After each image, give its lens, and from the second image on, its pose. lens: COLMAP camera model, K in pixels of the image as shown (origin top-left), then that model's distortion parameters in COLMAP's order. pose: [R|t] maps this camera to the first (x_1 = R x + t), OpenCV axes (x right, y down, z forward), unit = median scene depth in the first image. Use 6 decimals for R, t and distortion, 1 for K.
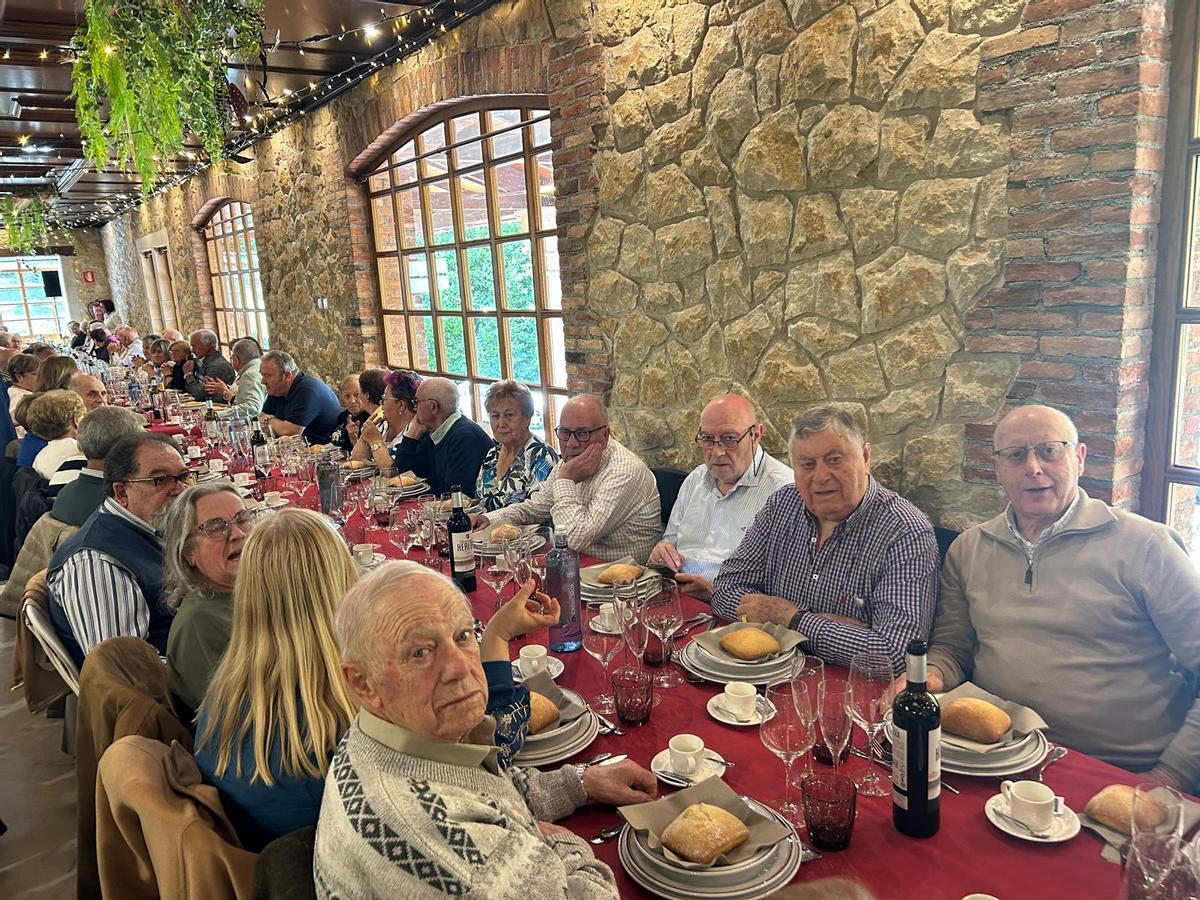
lens RADIAL K [[894.8, 0, 599.5], [0, 894.8, 421.5], [0, 0, 1]] dist [0.048824, -0.002014]
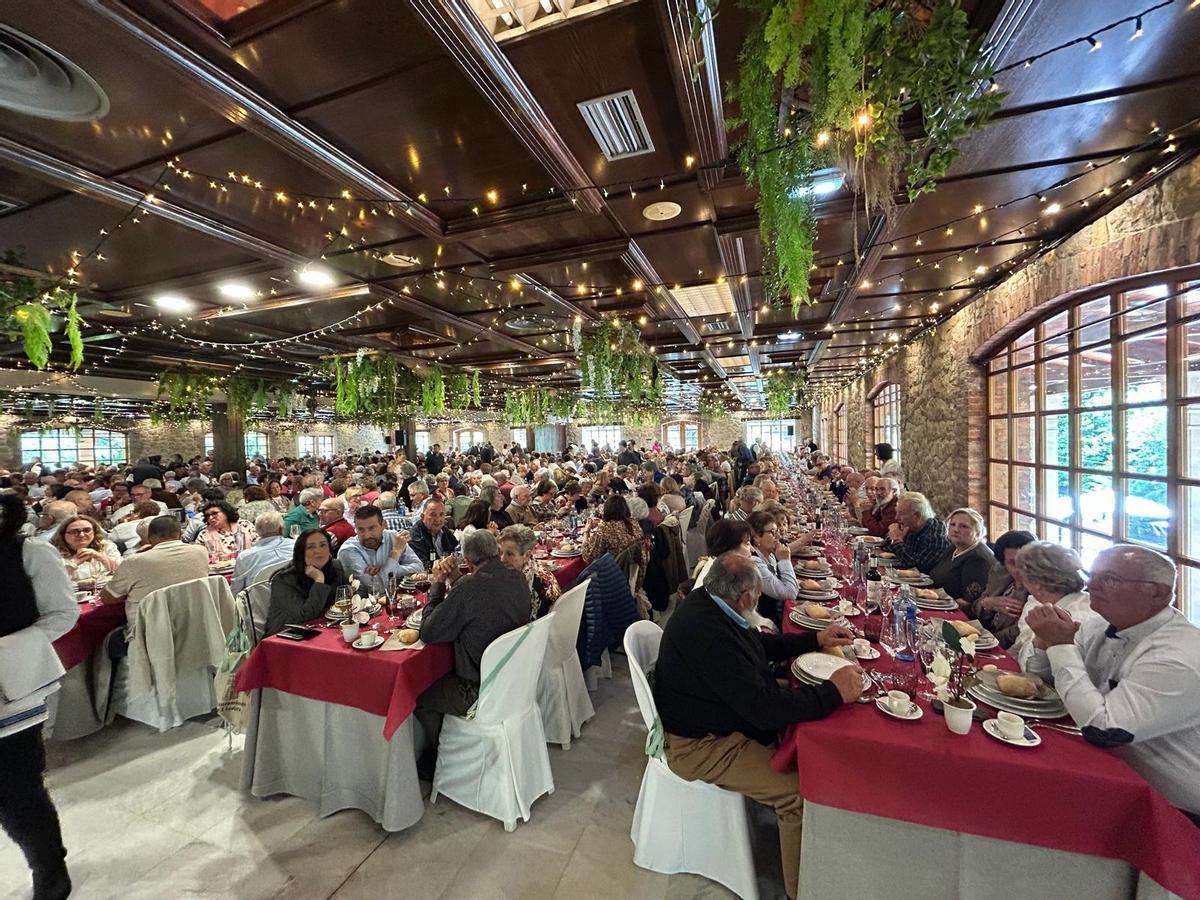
lens RADIAL K [[486.2, 0, 594.1], [0, 486.2, 444.3], [0, 0, 1]] dist [-0.000210, 0.000898]
pose [[0.576269, 0.059609, -0.815084, 0.485301], [-0.154211, 0.987352, -0.036821, 0.054828], [0.802579, 0.146914, 0.578172, -0.558800]]
